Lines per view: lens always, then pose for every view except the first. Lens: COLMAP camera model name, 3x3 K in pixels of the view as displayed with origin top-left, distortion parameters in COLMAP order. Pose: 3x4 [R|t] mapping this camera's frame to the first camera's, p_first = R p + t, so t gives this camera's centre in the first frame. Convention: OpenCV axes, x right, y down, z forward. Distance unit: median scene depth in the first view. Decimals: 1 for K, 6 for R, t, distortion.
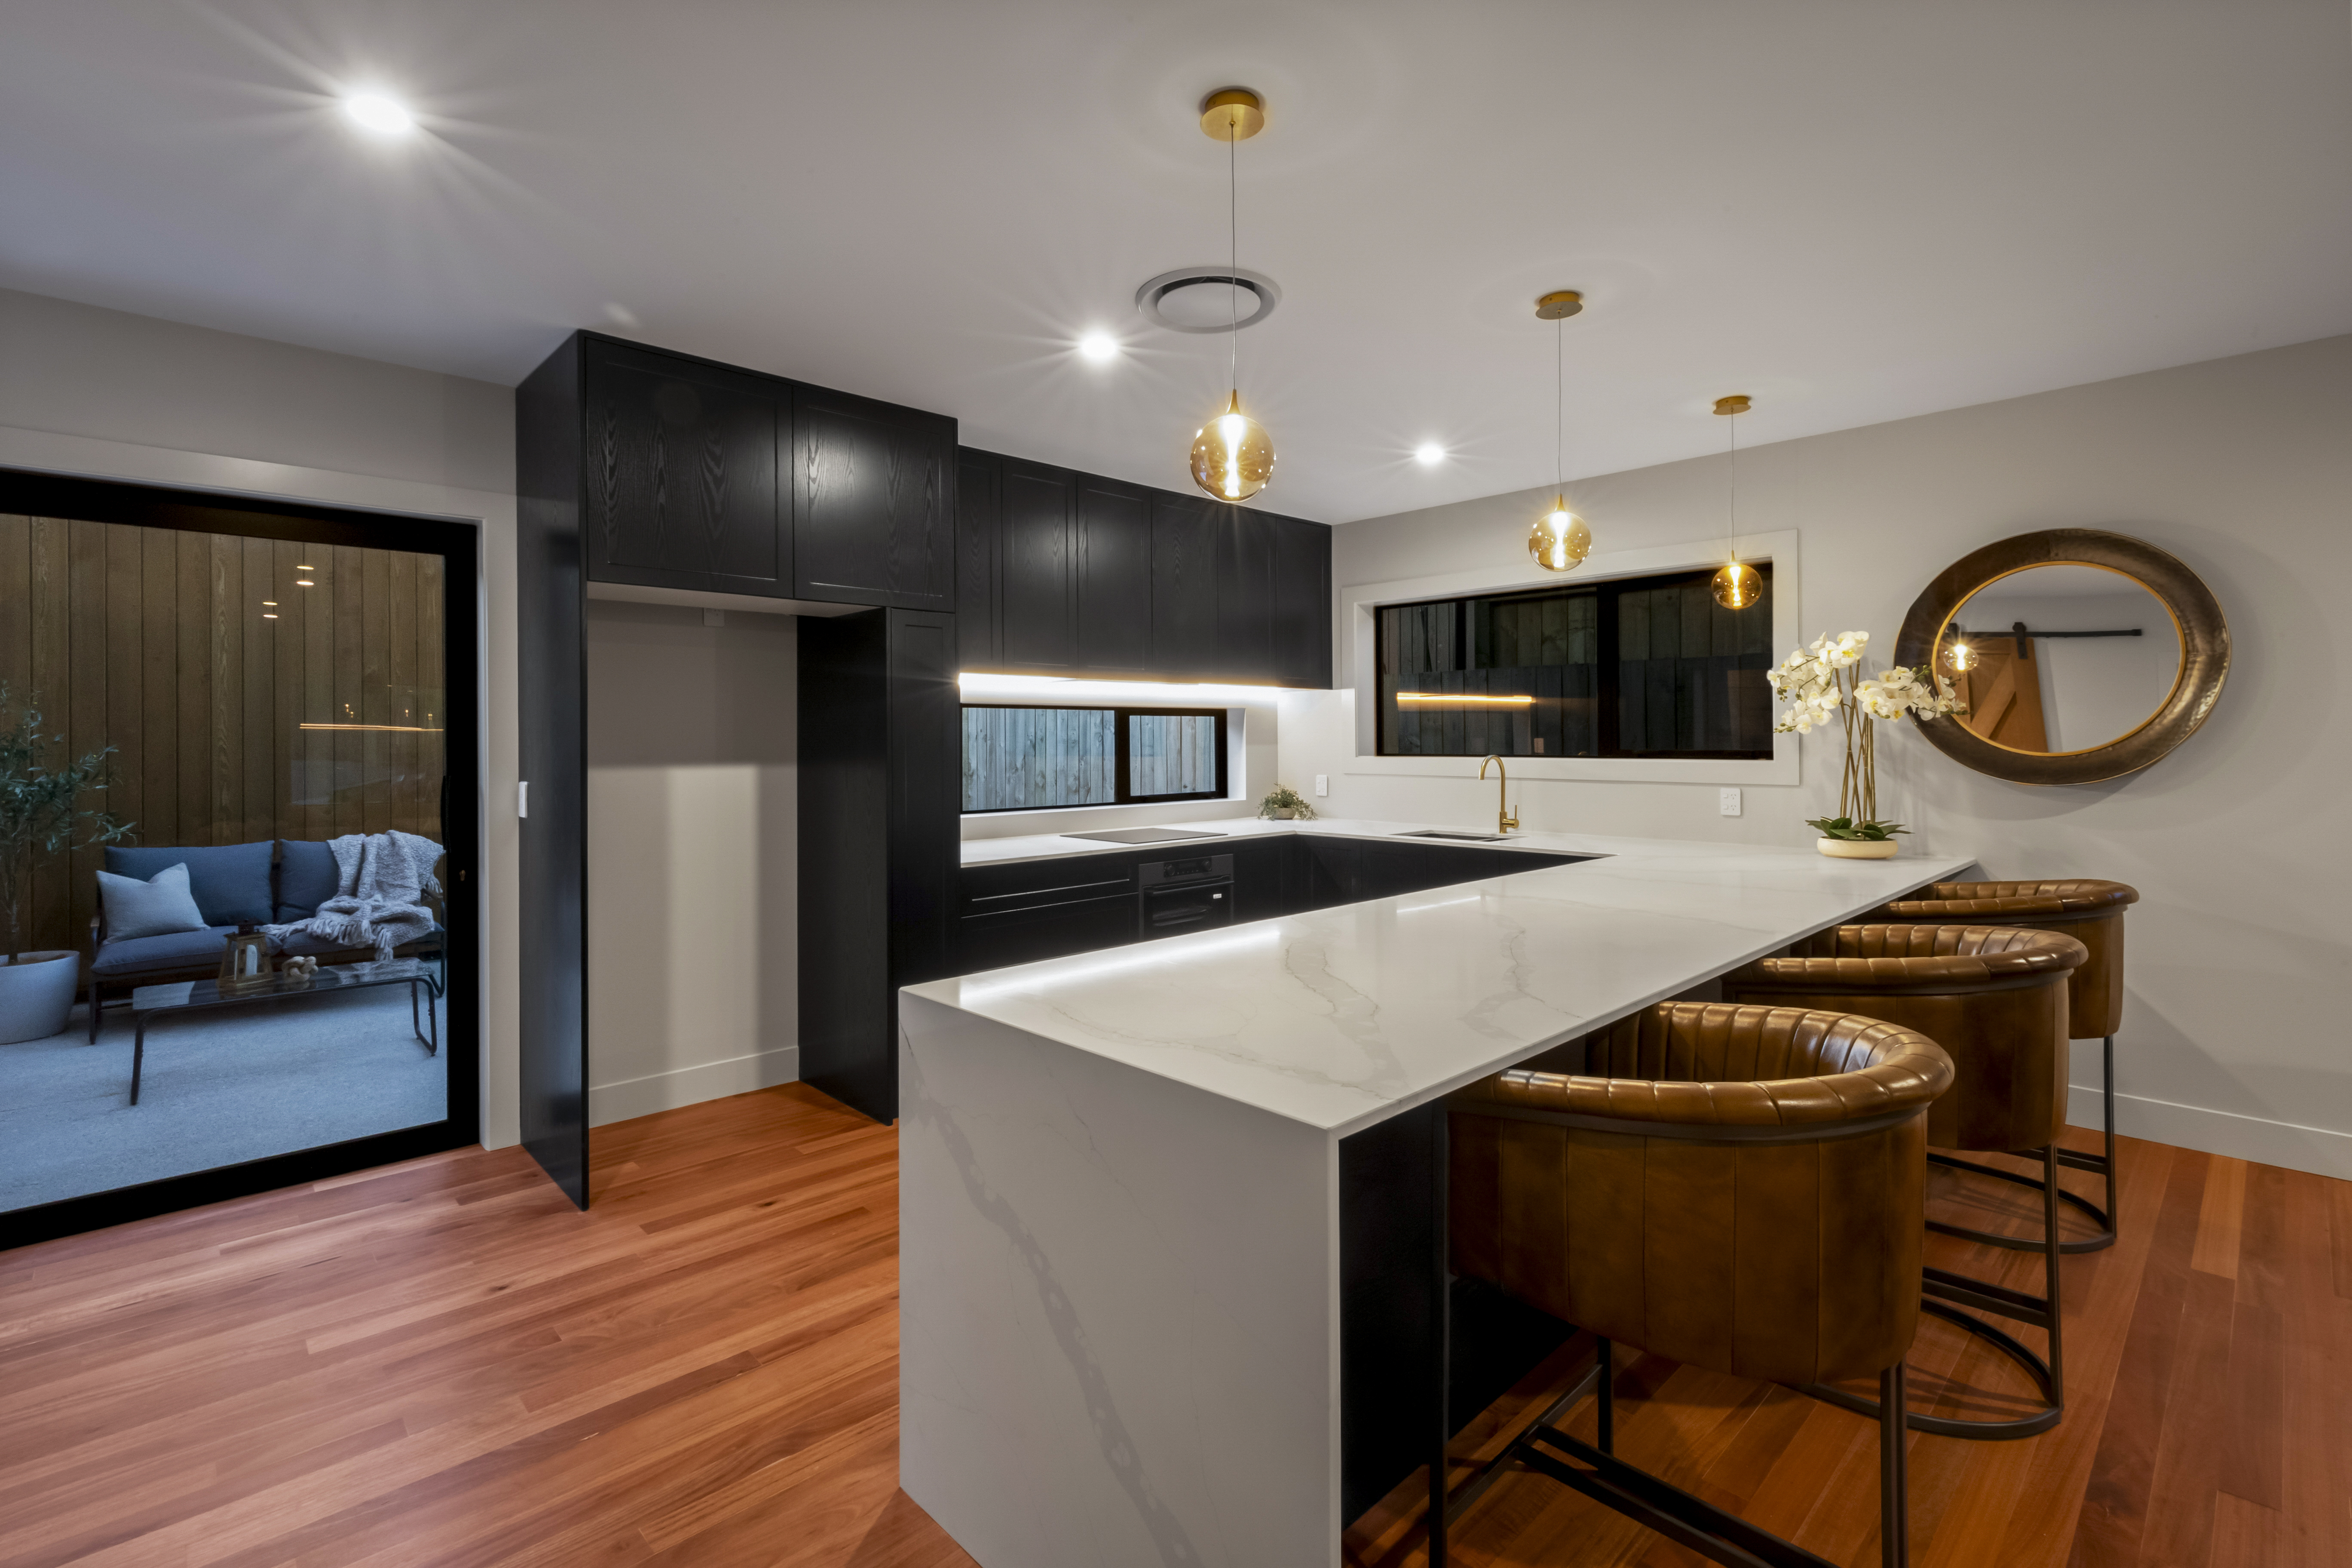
lens RADIAL K [[1070.6, 0, 1174.7], [0, 1070.6, 742.1], [0, 0, 1]] dist [-0.001093, -0.000059]
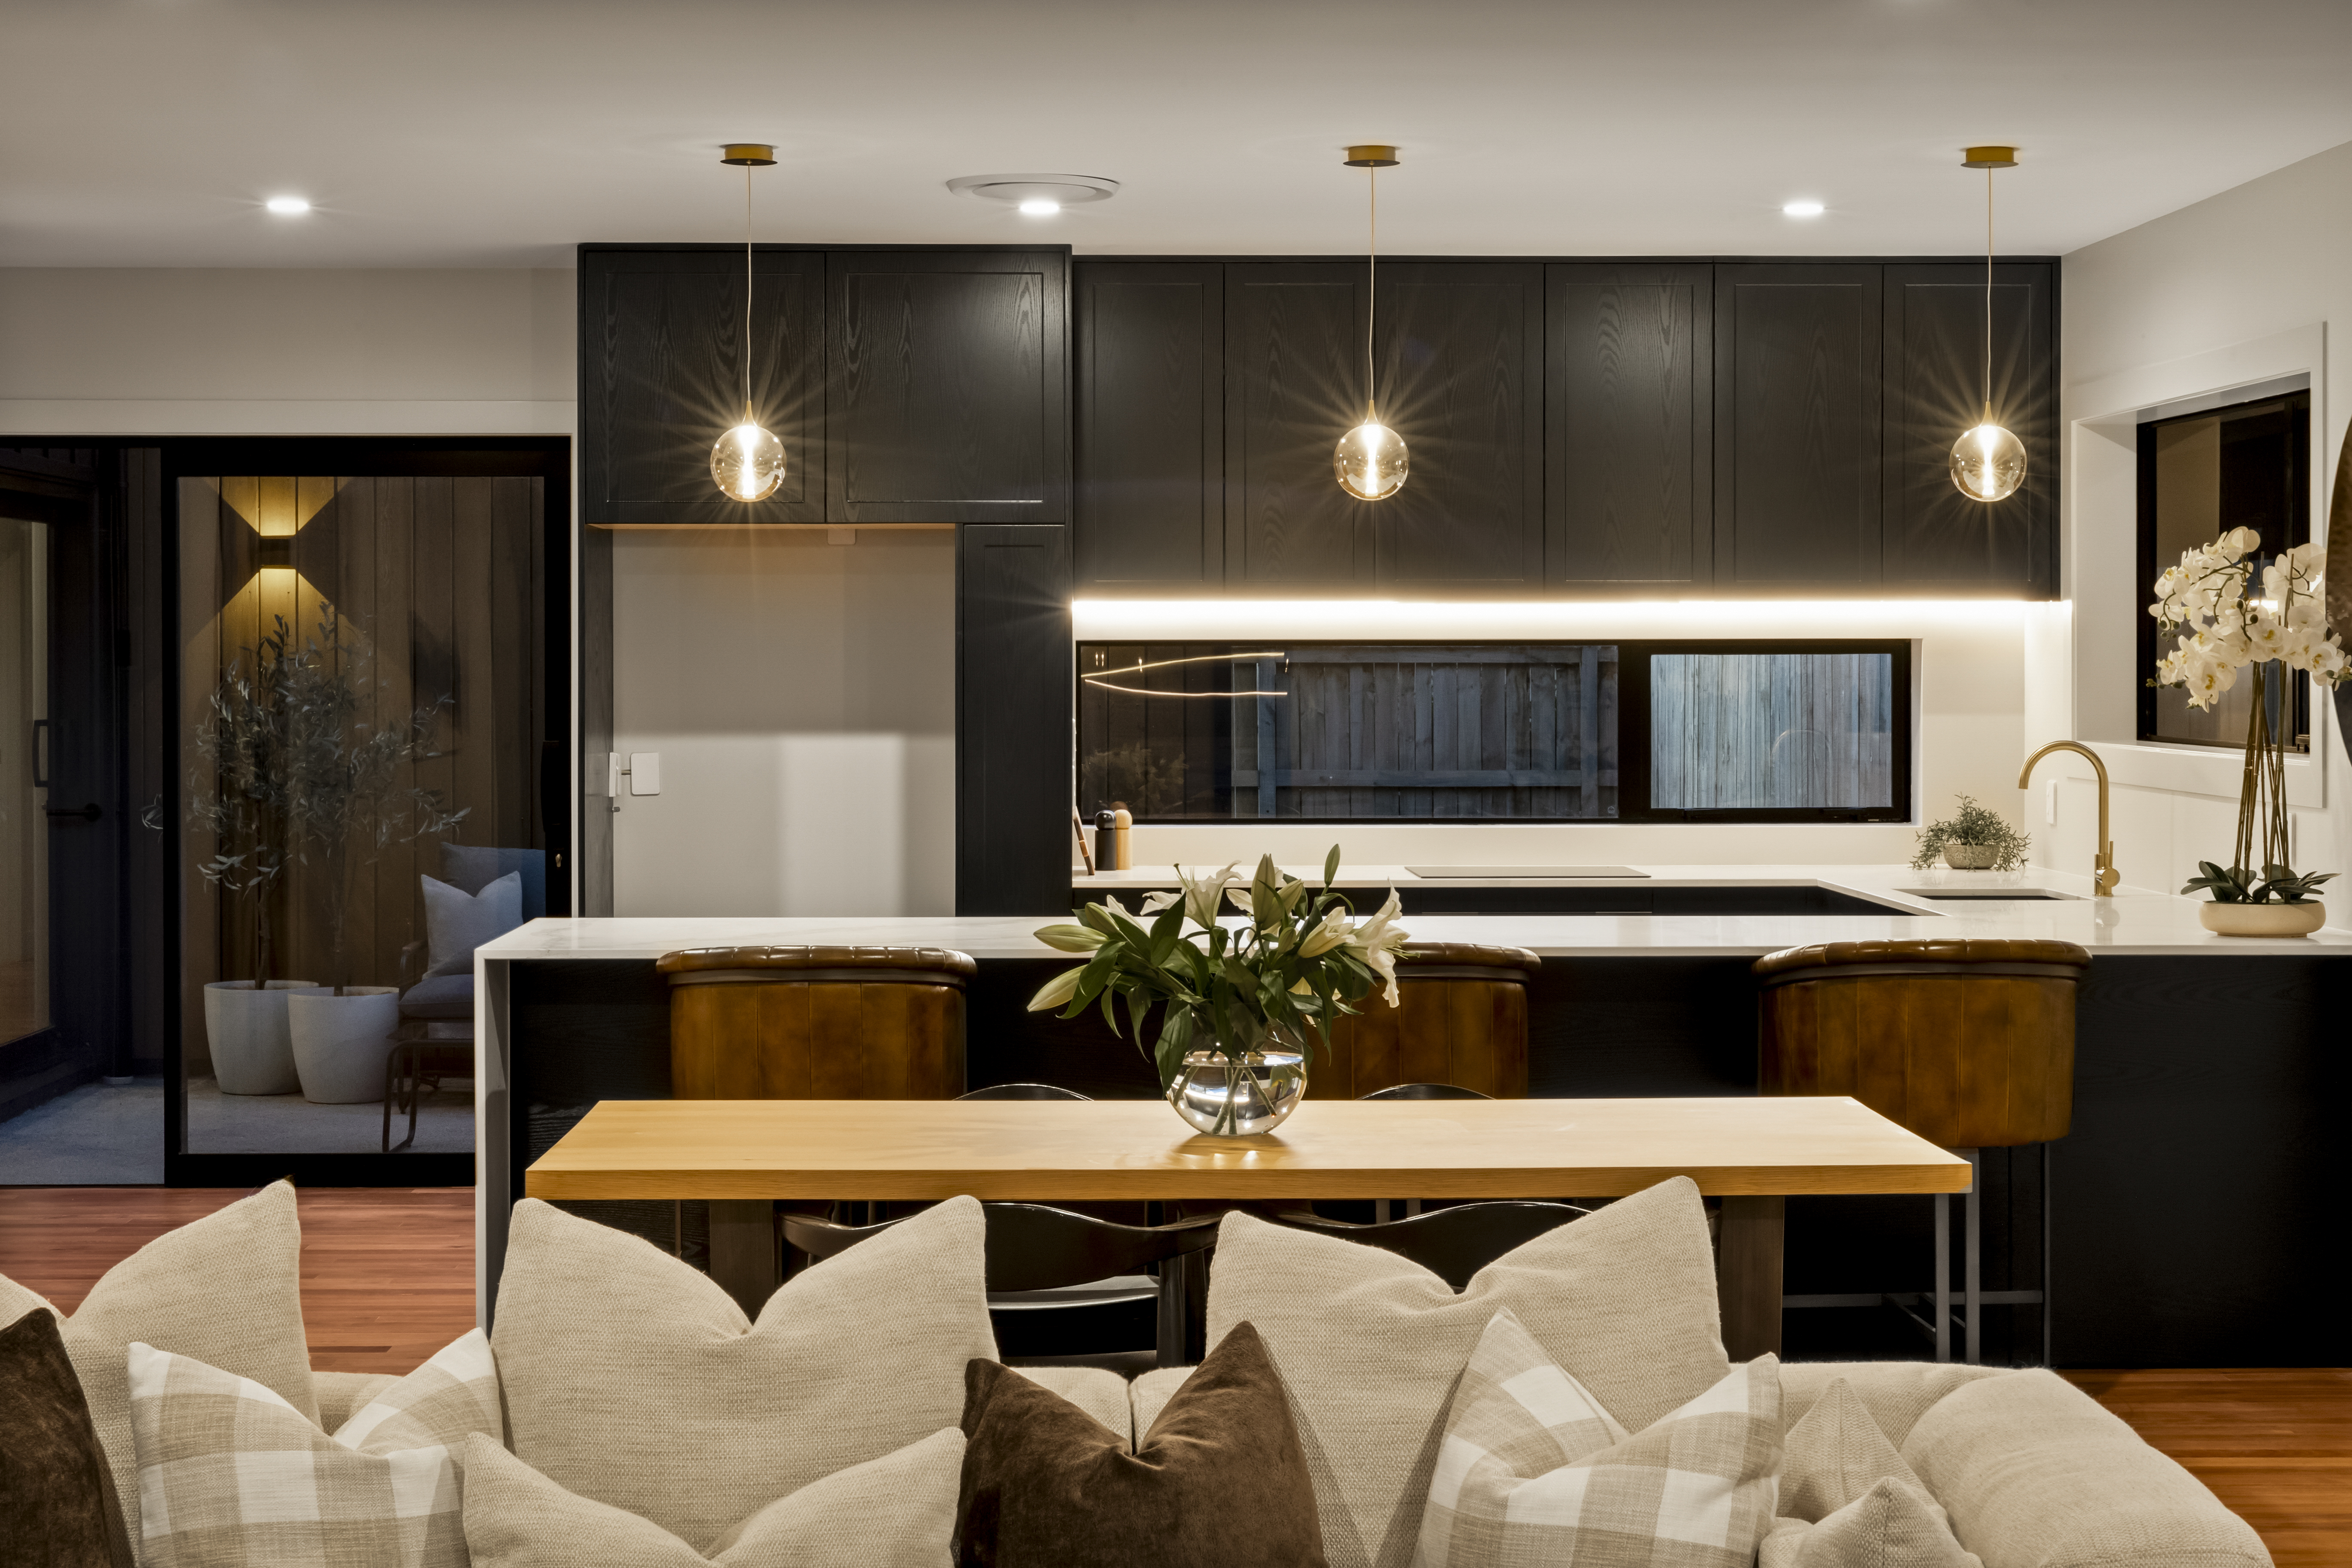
lens RADIAL K [[4057.3, 0, 1170.1], [0, 4057.3, 771.7], [0, 0, 1]] dist [-0.015610, 0.000000]
pose [[0.748851, 0.021938, -0.662375, 1.023347], [-0.006039, 0.999636, 0.026282, -0.017147], [0.662711, -0.015681, 0.748711, -0.604122]]
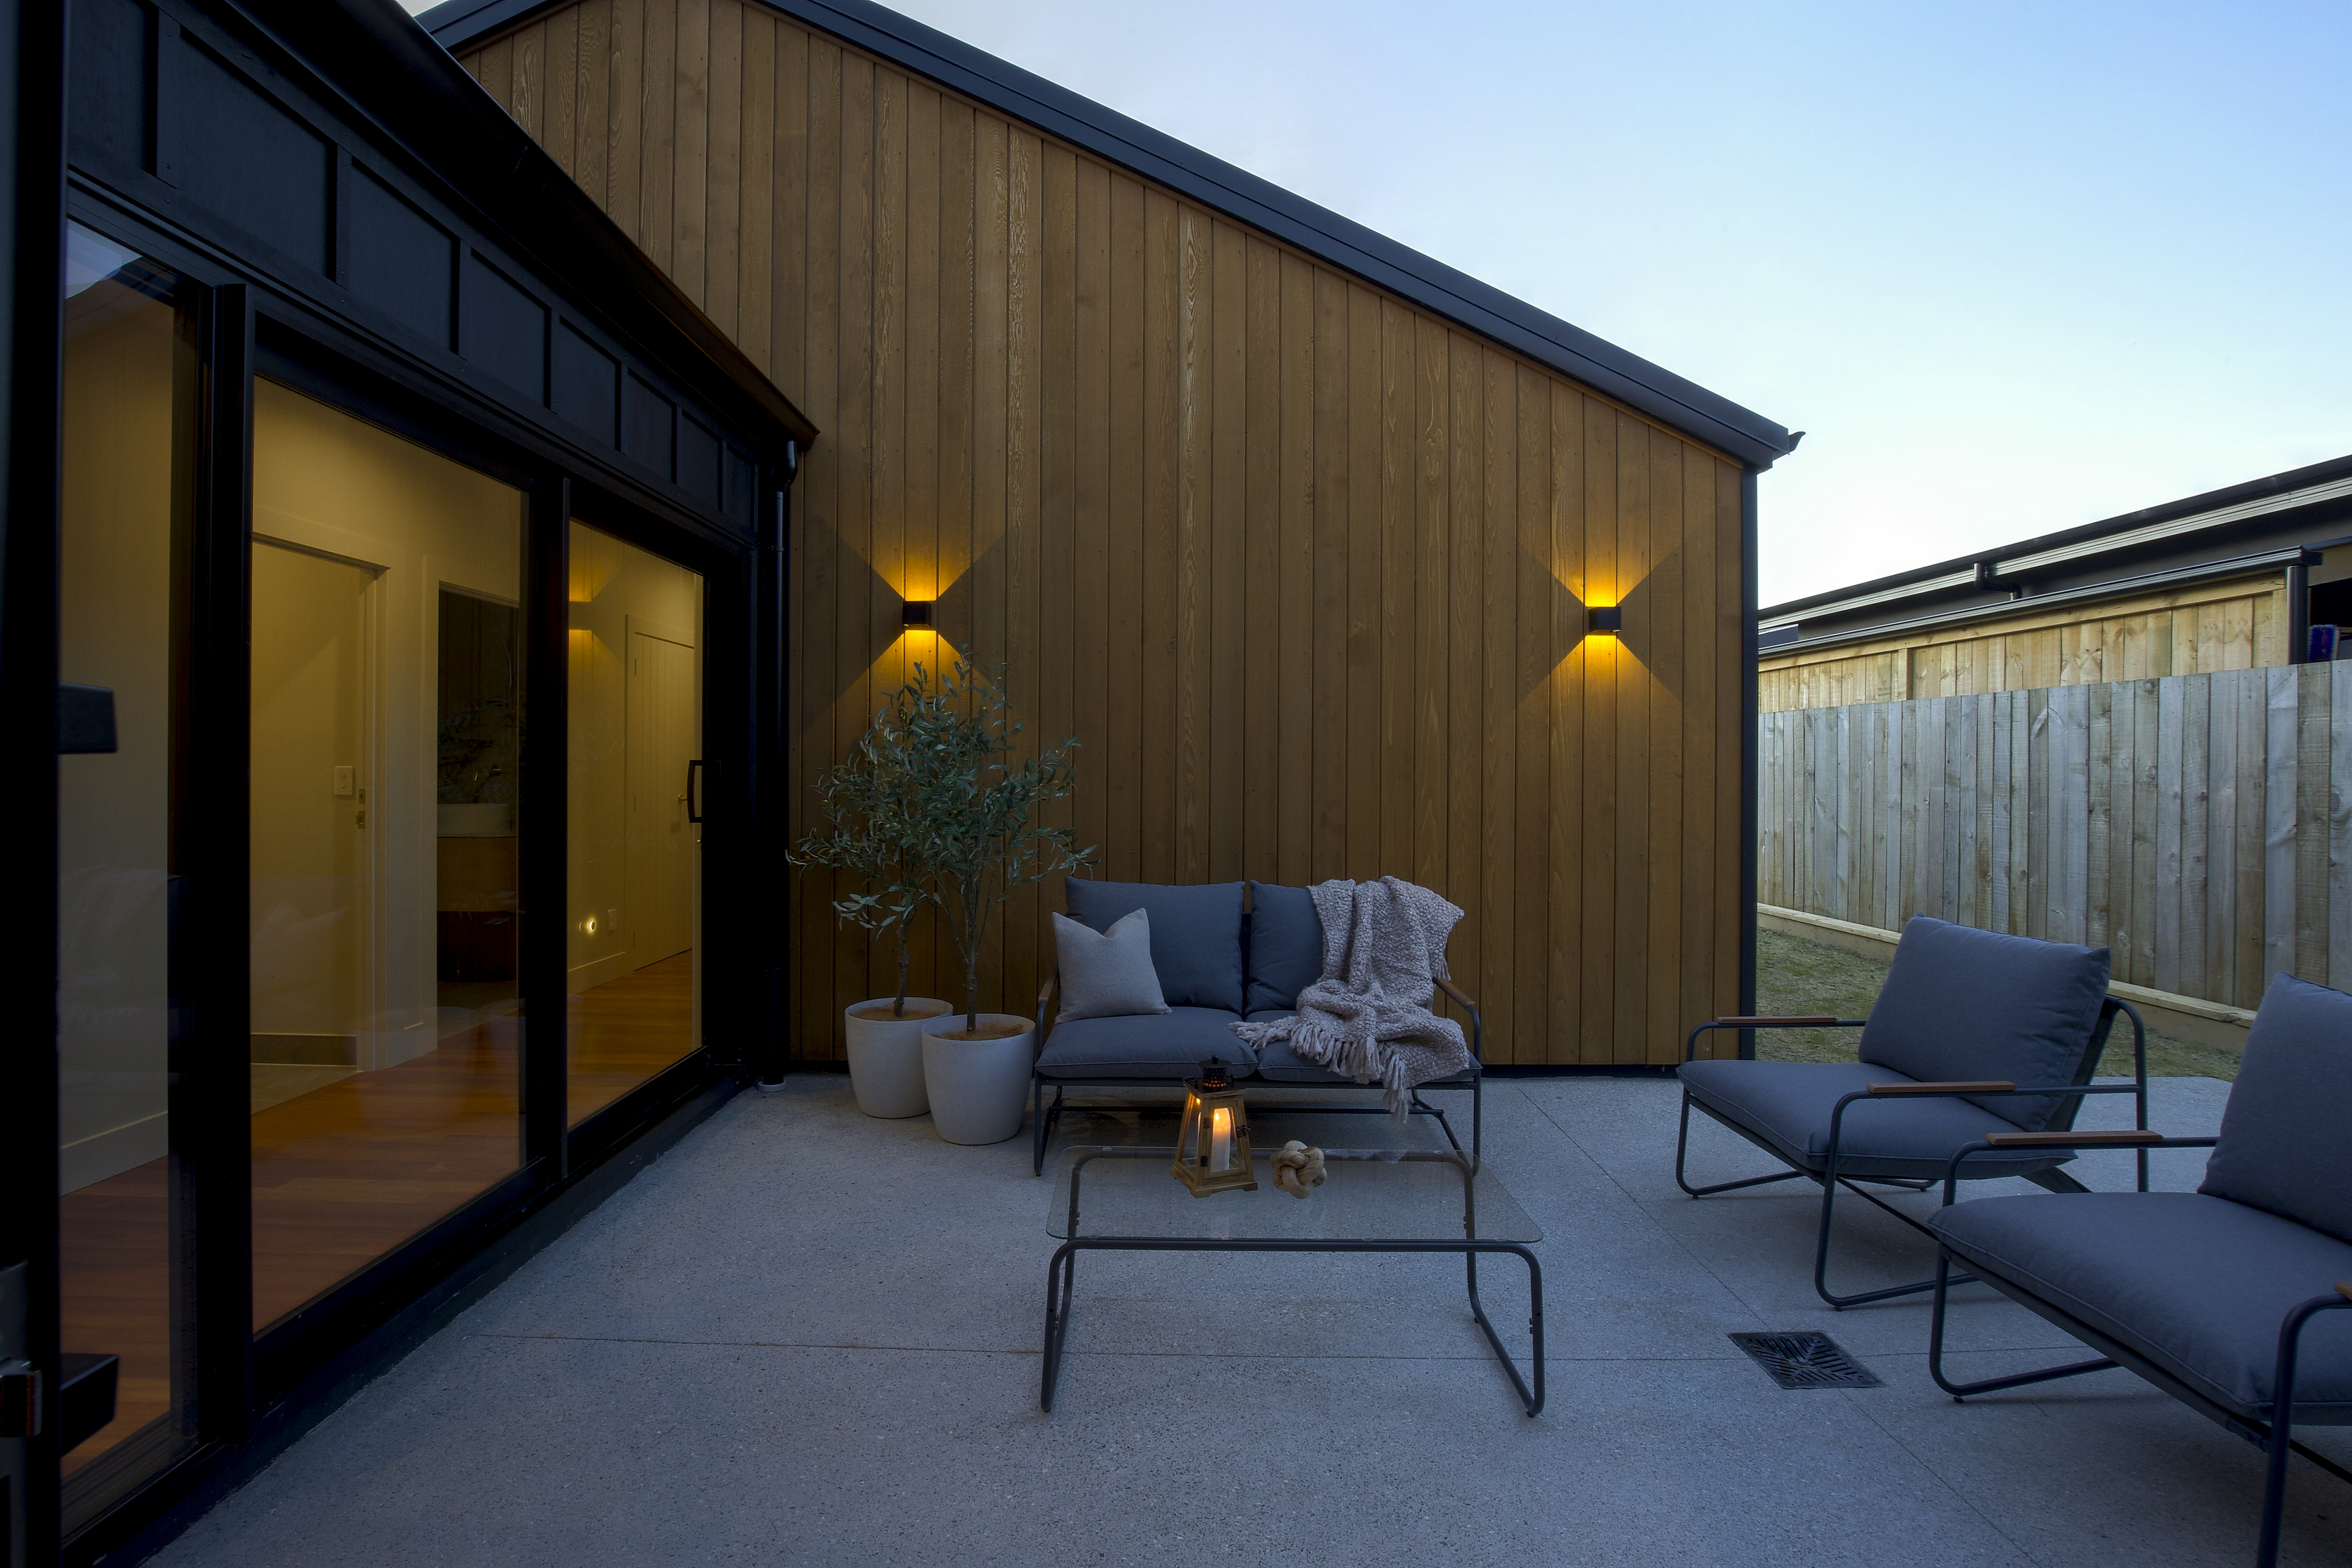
lens RADIAL K [[1105.4, 0, 1167.1], [0, 1105.4, 769.8], [0, 0, 1]] dist [-0.026515, -0.000143]
pose [[0.733388, 0.010842, -0.679724, -0.426002], [-0.011132, 0.999930, 0.003939, 0.020837], [0.679720, 0.004678, 0.733457, 0.479612]]
